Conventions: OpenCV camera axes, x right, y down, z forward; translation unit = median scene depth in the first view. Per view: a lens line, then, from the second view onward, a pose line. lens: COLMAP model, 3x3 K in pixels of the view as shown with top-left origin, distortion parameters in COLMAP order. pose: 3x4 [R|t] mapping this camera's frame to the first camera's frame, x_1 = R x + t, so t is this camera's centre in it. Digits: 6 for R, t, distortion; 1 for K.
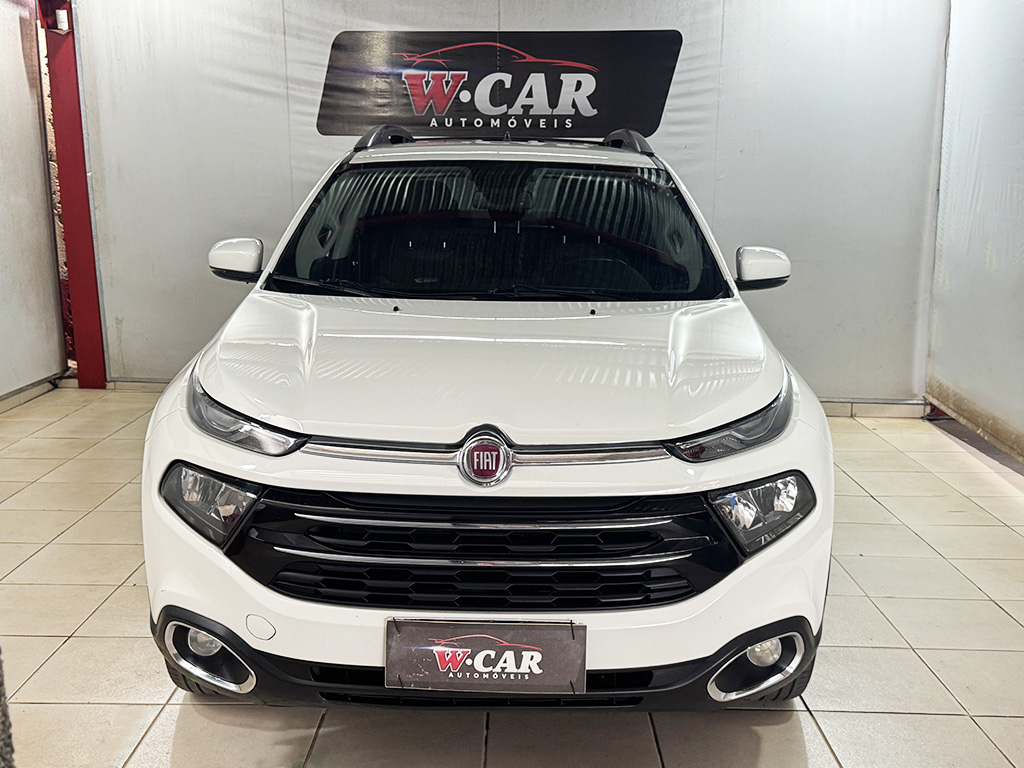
lens RADIAL K [[1081.4, 0, 512.0], [0, 1081.4, 384.0], [0, 0, 1]] dist [0.151349, -0.314238]
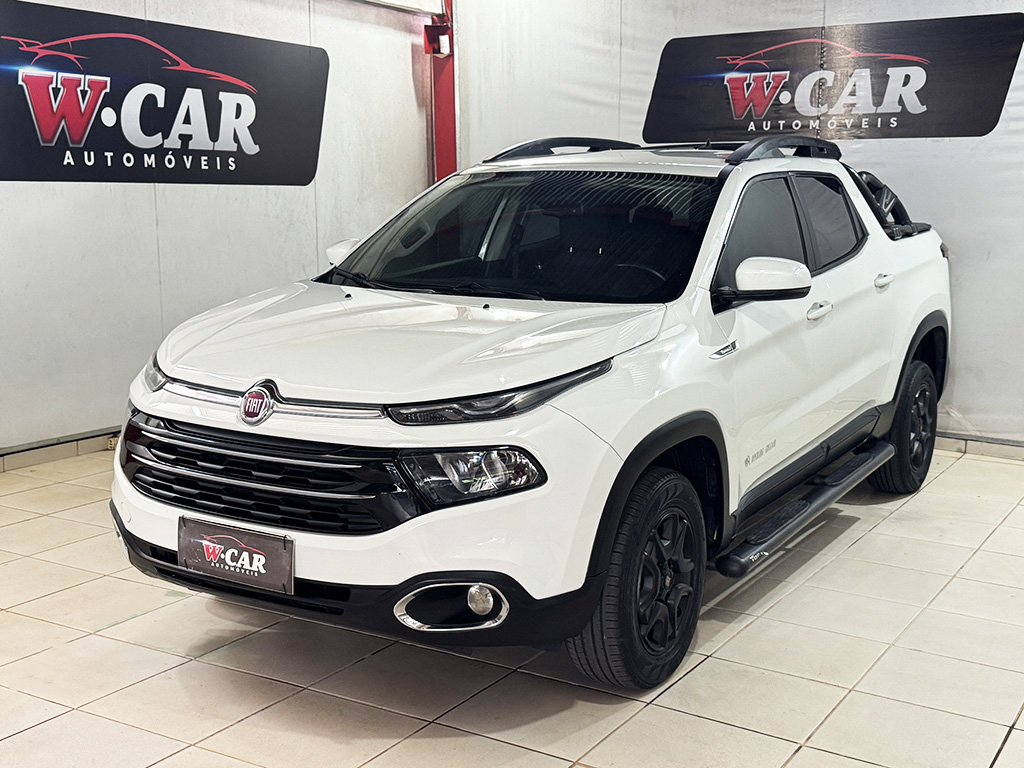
lens RADIAL K [[1248.3, 0, 512.0], [0, 1248.3, 384.0], [0, 0, 1]] dist [0.280322, -0.768888]
pose [[0.855318, 0.080092, -0.511875, 0.339693], [-0.094960, 0.995477, -0.002913, 0.006913], [0.509326, 0.051099, 0.859055, -0.046883]]
